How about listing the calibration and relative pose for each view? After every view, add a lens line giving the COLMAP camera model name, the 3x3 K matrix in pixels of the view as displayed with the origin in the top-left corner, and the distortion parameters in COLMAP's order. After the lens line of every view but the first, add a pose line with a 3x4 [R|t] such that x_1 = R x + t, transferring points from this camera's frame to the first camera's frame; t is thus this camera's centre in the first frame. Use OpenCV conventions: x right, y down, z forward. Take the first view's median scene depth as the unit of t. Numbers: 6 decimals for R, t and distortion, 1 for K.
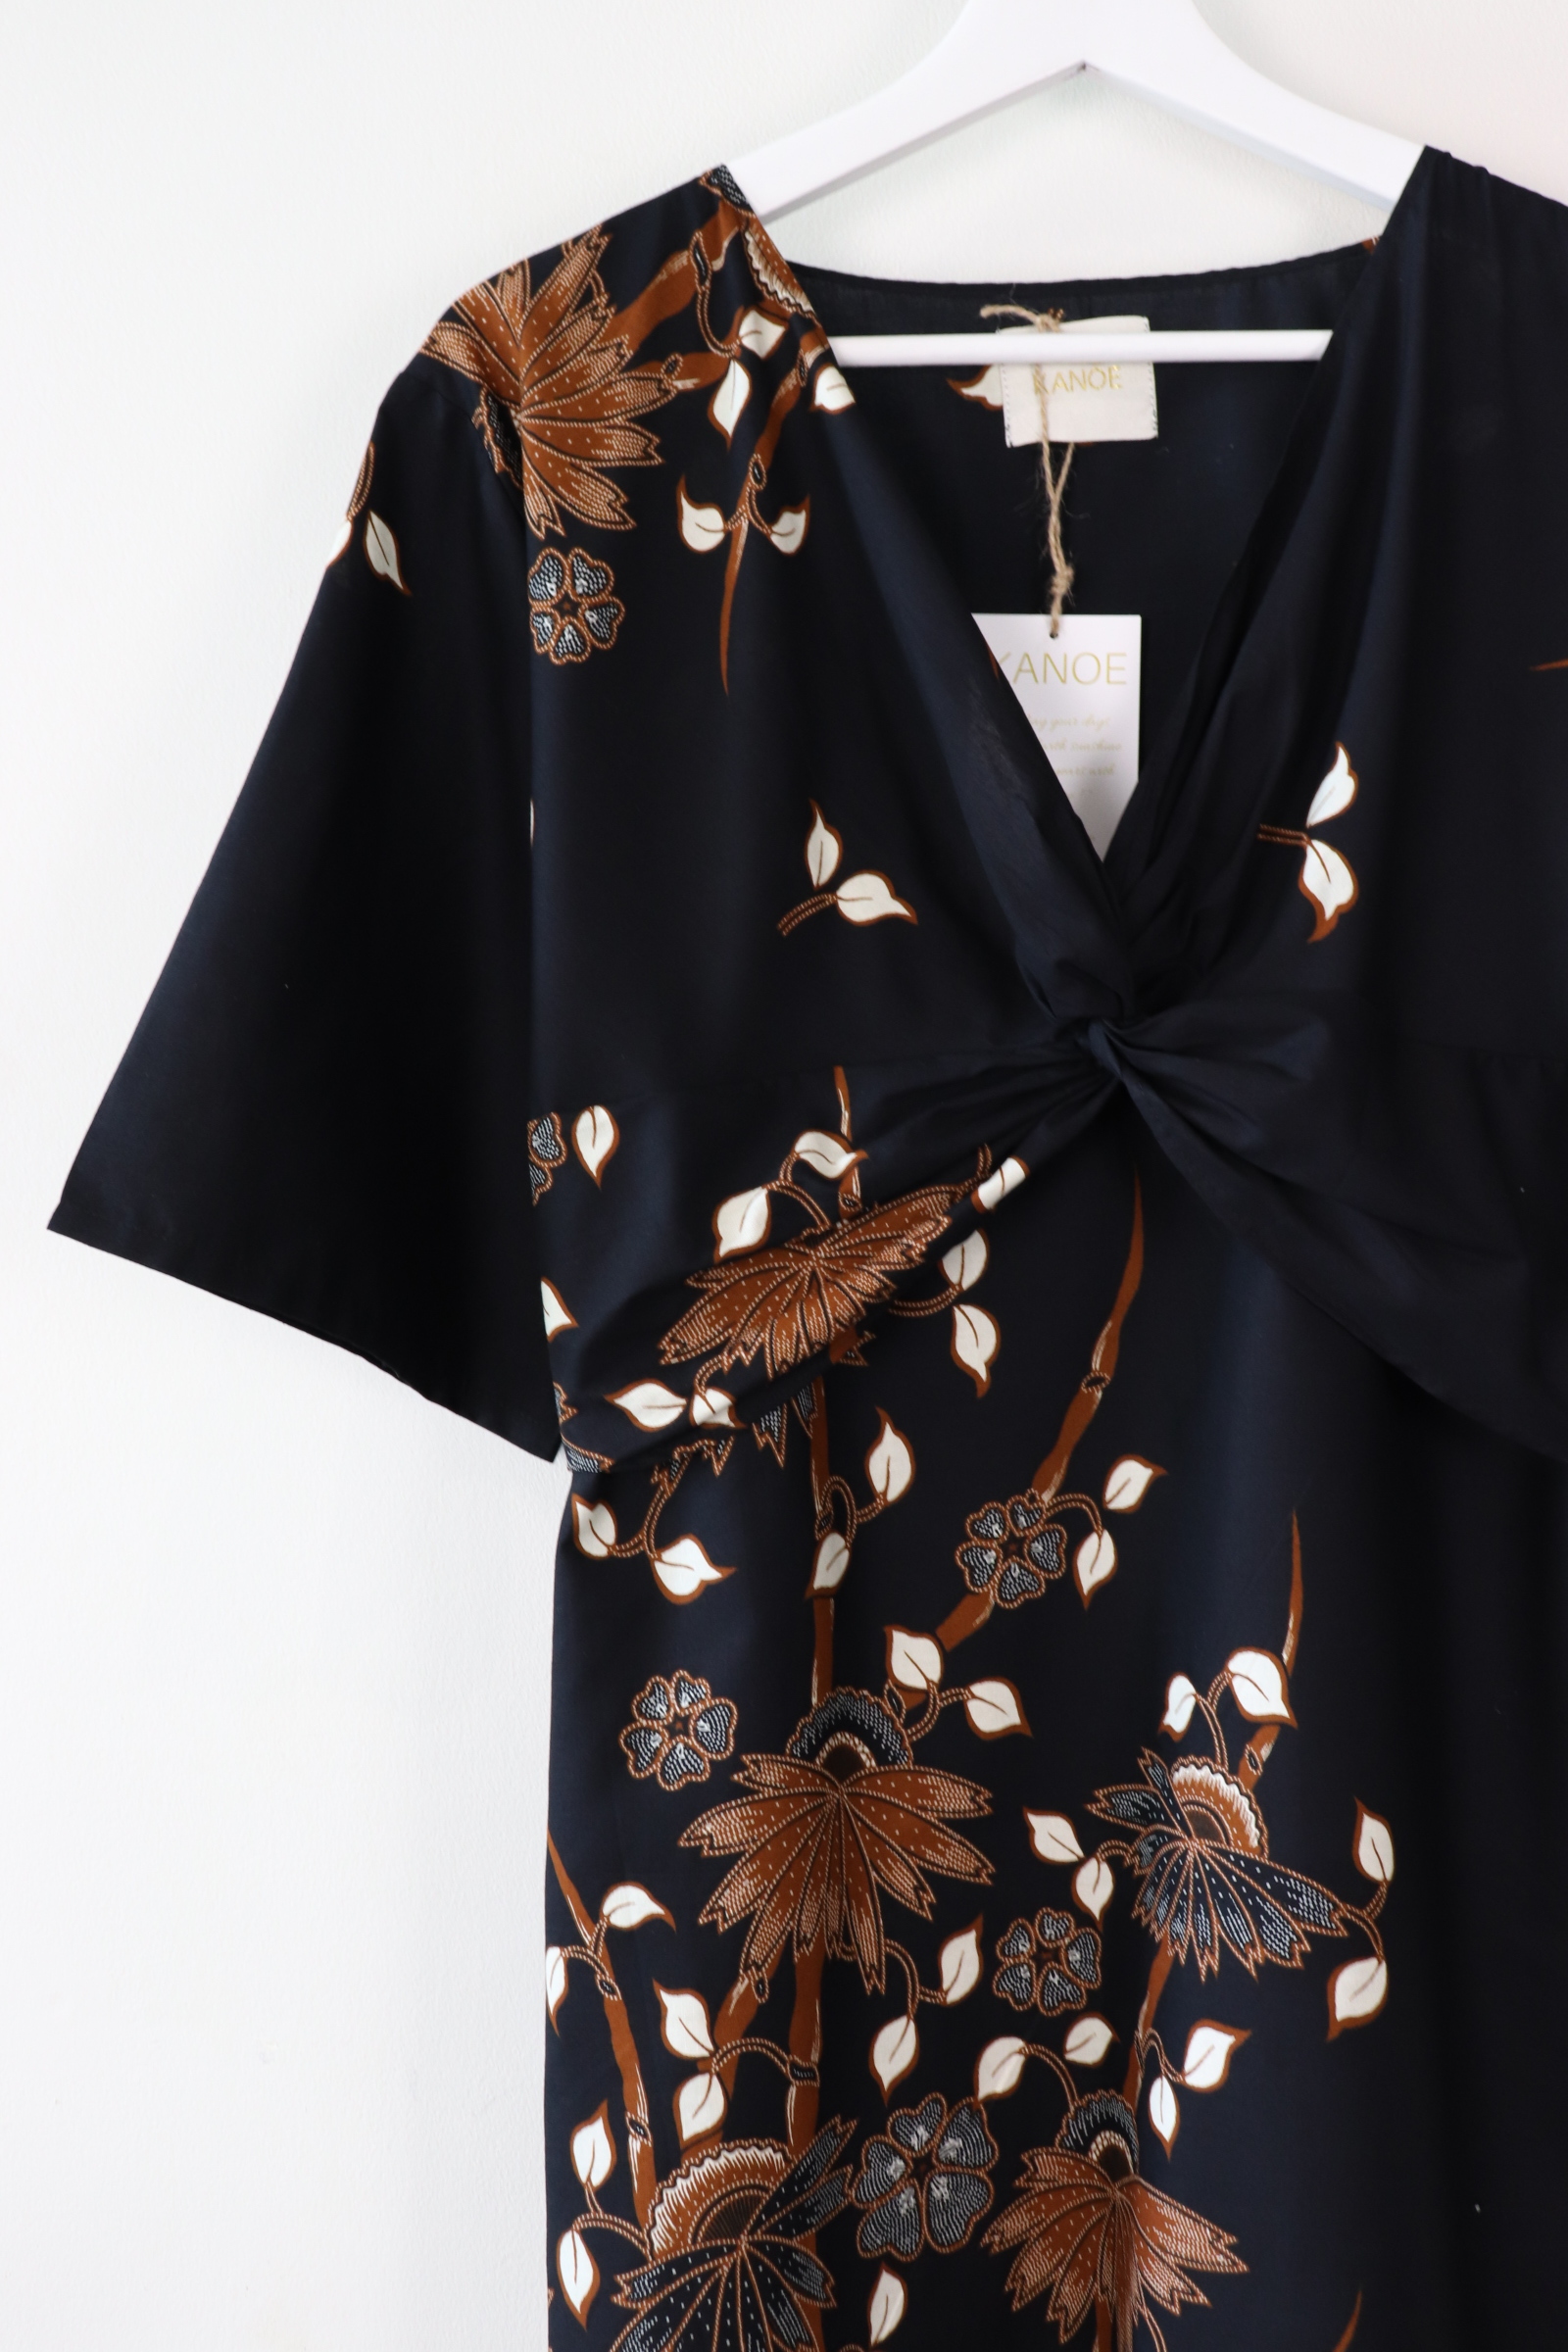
lens RADIAL K [[2642.8, 0, 783.7], [0, 2642.8, 1178.0], [0, 0, 1]] dist [-0.034143, 0.000000]
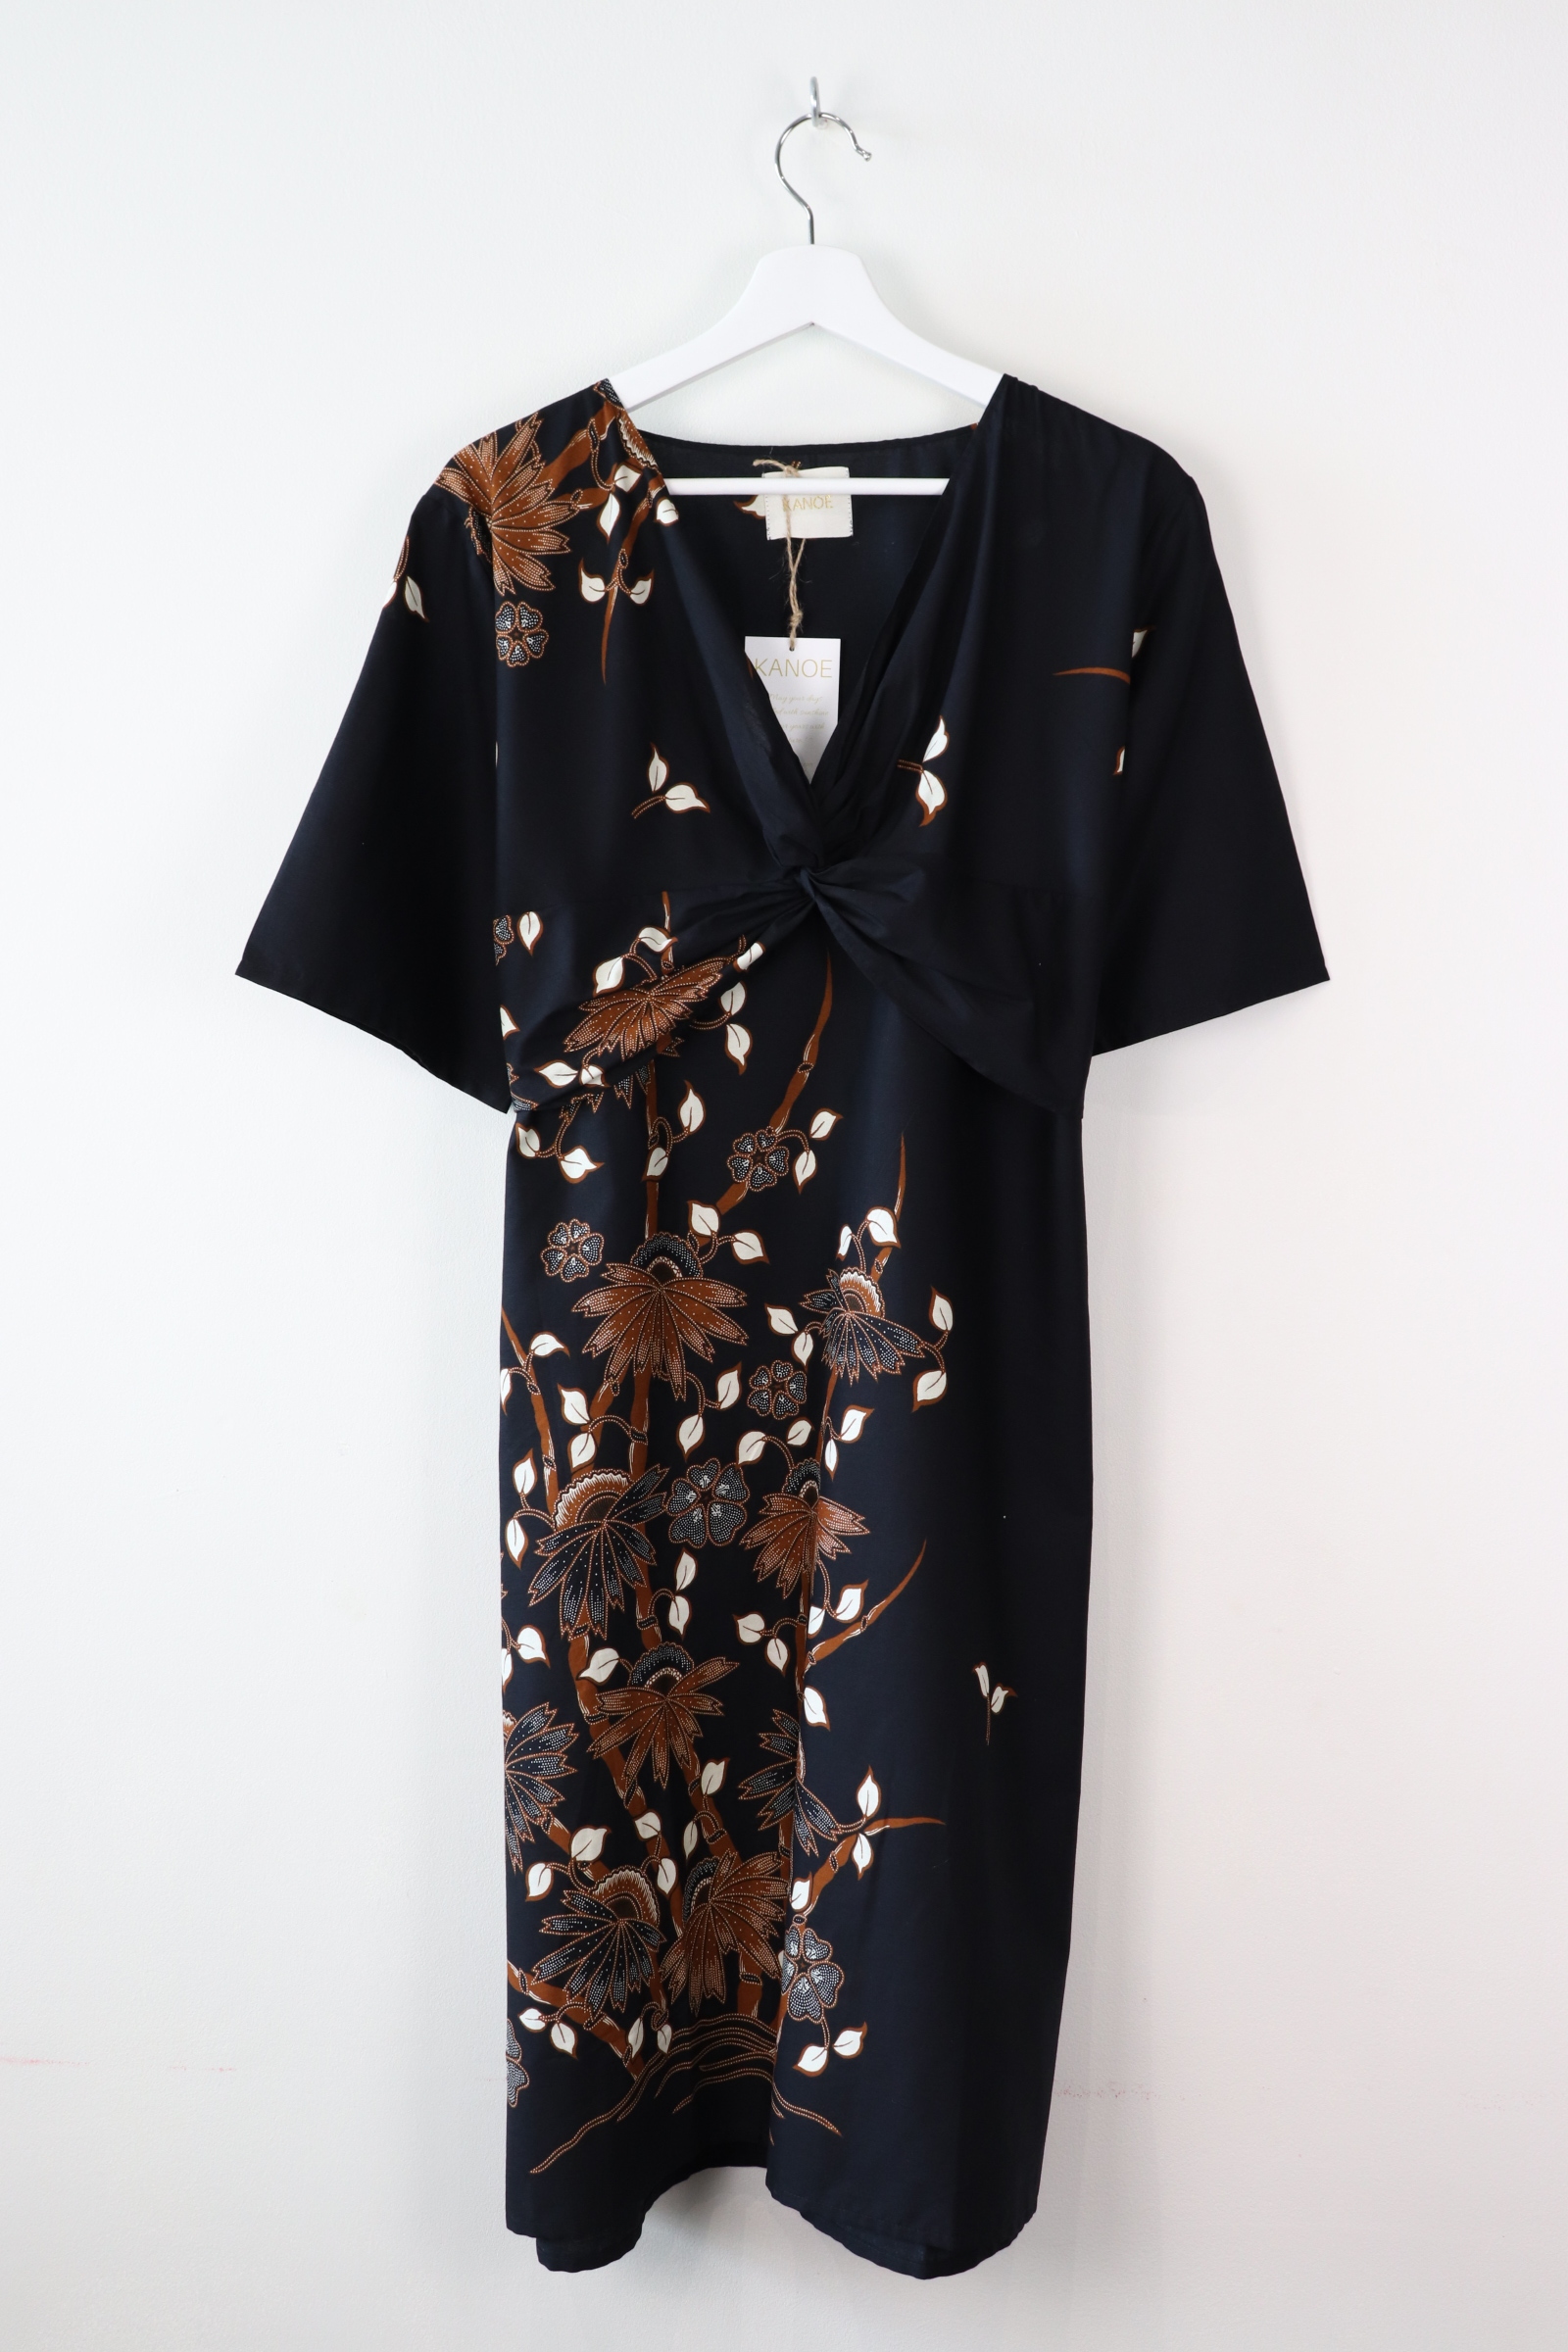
lens RADIAL K [[2642.8, 0, 779.9], [0, 2642.8, 1176.5], [0, 0, 1]] dist [-0.034143, 0.000000]
pose [[0.999915, 0.011587, 0.006060, 0.091933], [-0.011949, 0.997905, 0.063587, 0.037116], [-0.005310, -0.063654, 0.997958, -0.831563]]
